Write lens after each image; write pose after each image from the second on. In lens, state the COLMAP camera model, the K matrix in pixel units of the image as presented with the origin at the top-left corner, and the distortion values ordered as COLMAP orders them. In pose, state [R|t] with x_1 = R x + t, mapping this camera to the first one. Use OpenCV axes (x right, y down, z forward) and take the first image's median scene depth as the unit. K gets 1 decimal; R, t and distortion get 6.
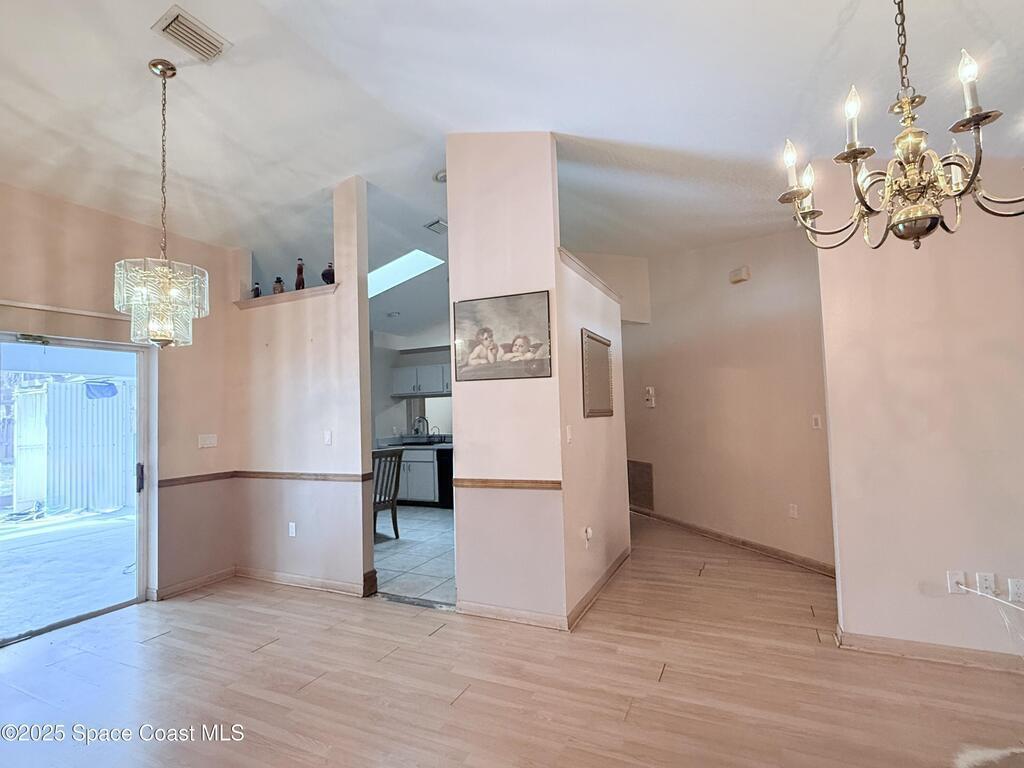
lens RADIAL K [[503.1, 0, 514.4], [0, 503.1, 386.2], [0, 0, 1]] dist [-0.002151, -0.000831]
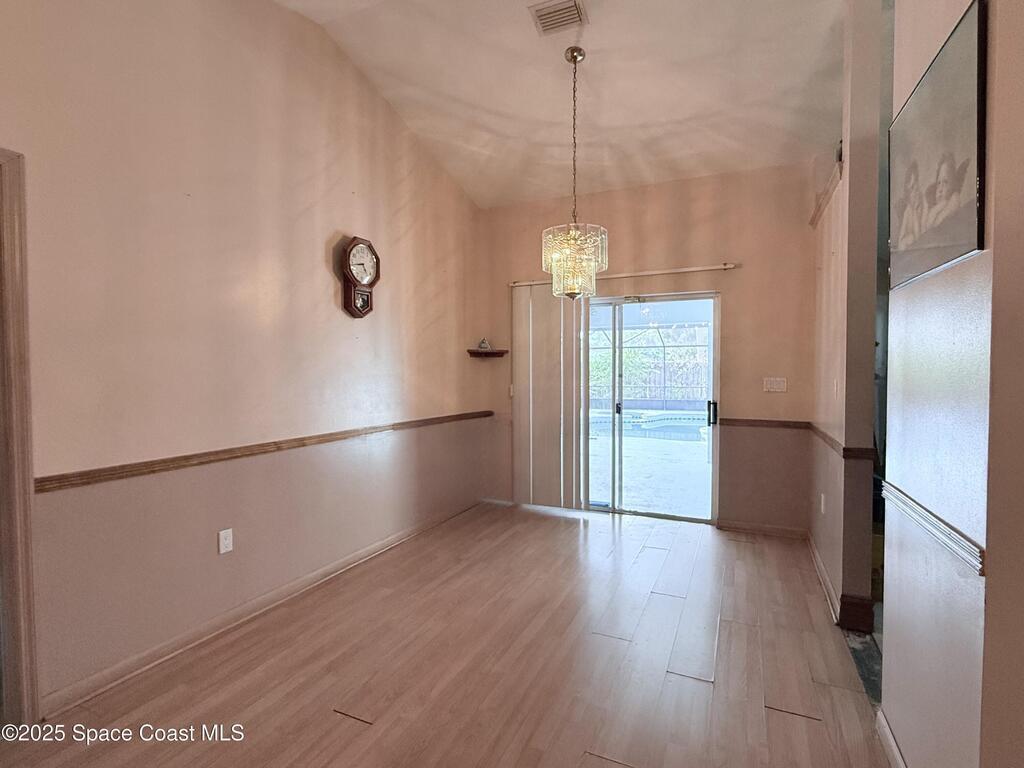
lens RADIAL K [[503.1, 0, 516.4], [0, 503.1, 383.4], [0, 0, 1]] dist [-0.002151, -0.000831]
pose [[0.032774, 0.058333, -0.997759, 0.361953], [0.055307, 0.996660, 0.060086, 0.029624], [0.997931, -0.057153, 0.029438, 0.595991]]
